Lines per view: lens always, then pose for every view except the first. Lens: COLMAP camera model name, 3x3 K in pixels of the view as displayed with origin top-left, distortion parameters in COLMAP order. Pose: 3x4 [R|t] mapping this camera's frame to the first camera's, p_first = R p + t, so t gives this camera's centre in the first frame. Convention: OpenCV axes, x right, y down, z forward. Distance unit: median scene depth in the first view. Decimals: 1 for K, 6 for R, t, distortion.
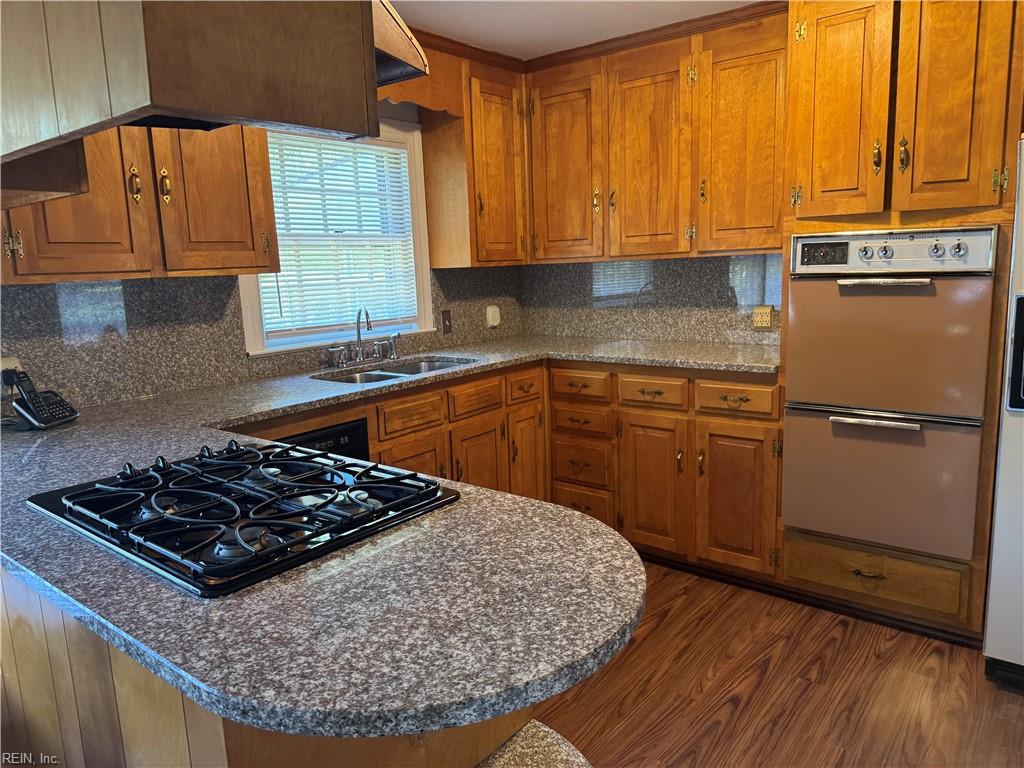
lens RADIAL K [[714.3, 0, 511.2], [0, 714.3, 379.6], [0, 0, 1]] dist [0.103094, -0.181168]
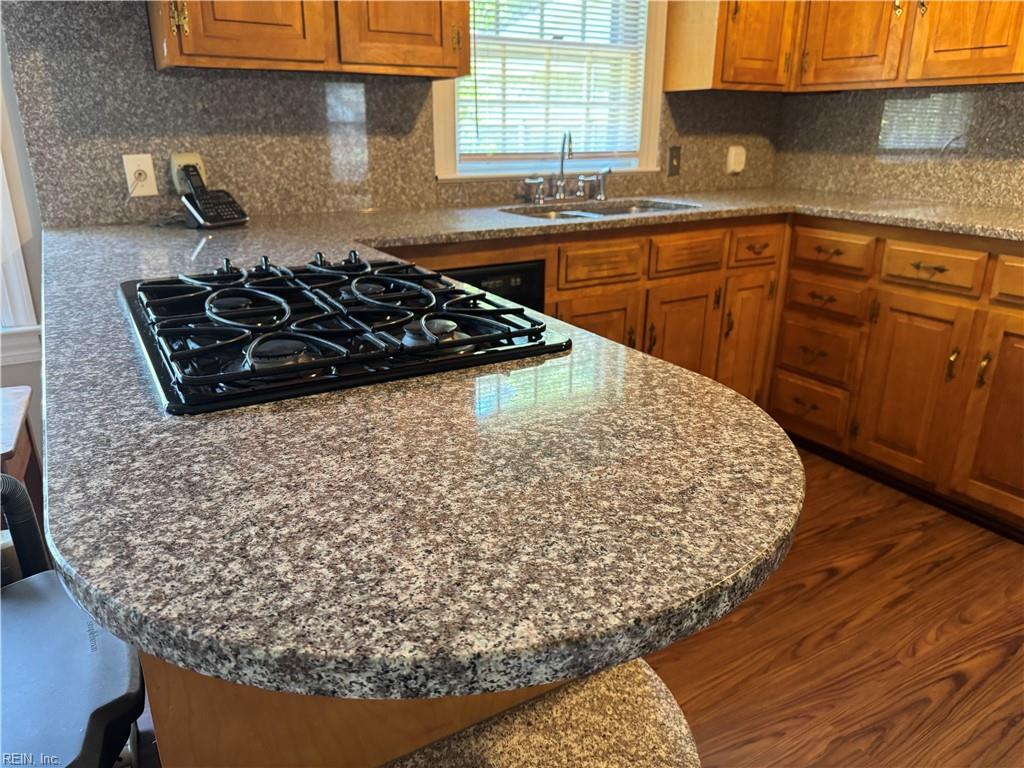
lens RADIAL K [[715.9, 0, 517.1], [0, 715.9, 385.8], [0, 0, 1]] dist [0.105268, -0.160360]
pose [[0.937922, 0.154625, -0.310473, 0.057100], [-0.095810, 0.975803, 0.196540, 0.035813], [0.333351, -0.154593, 0.930042, 0.166609]]
